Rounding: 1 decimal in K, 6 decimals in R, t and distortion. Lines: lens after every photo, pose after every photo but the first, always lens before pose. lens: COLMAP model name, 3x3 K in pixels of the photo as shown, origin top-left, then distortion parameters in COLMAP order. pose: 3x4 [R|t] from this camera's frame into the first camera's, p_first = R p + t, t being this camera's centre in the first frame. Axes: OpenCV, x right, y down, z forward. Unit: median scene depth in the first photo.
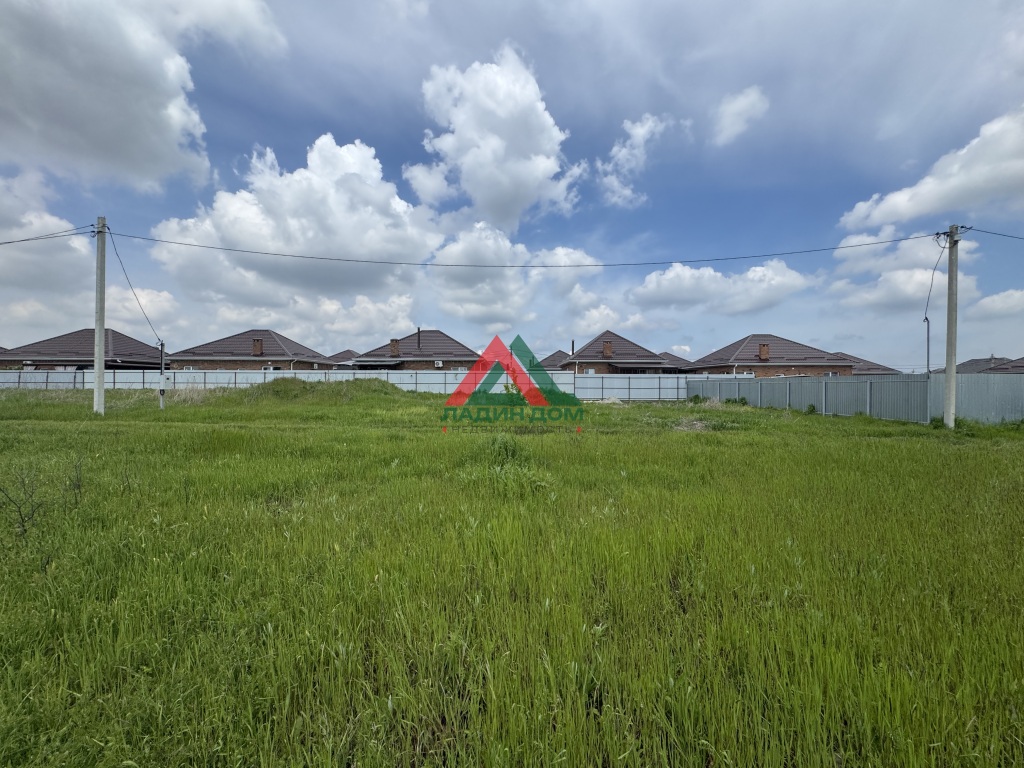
lens RADIAL K [[408.7, 0, 512.7], [0, 408.7, 385.4], [0, 0, 1]] dist [-0.007652, 0.000662]
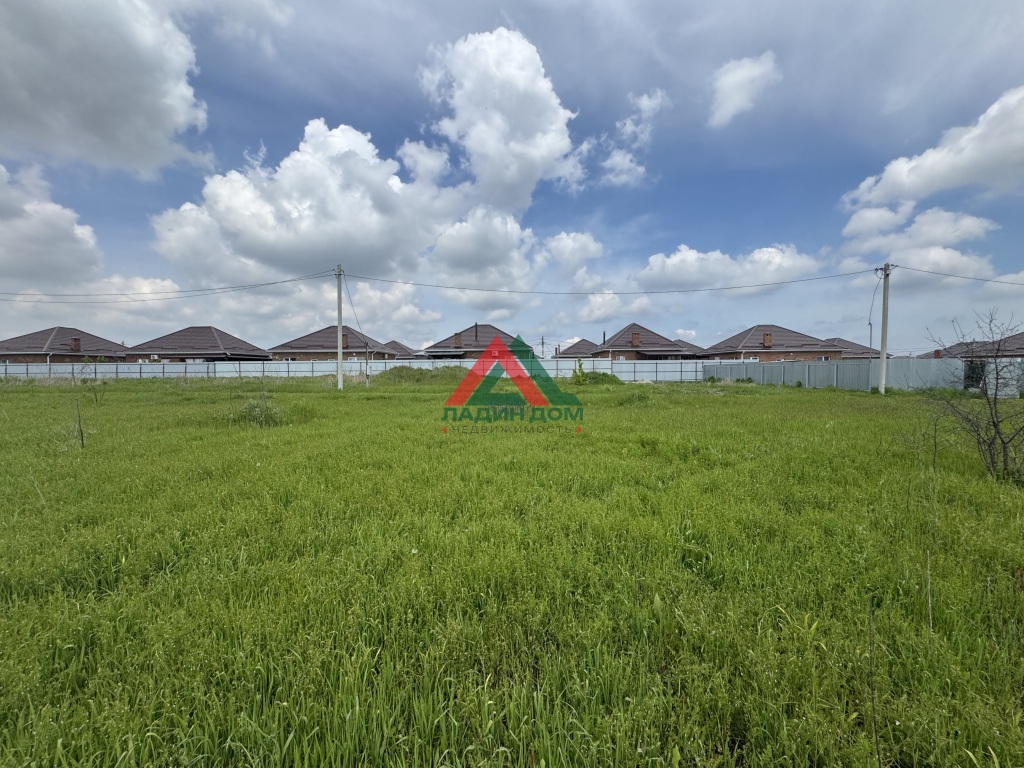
lens RADIAL K [[408.7, 0, 521.2], [0, 408.7, 389.7], [0, 0, 1]] dist [-0.007652, 0.000662]
pose [[0.999906, -0.011746, 0.007013, -0.107985], [0.011423, 0.998944, 0.044491, 0.001308], [-0.007528, -0.044406, 0.998985, -0.183987]]
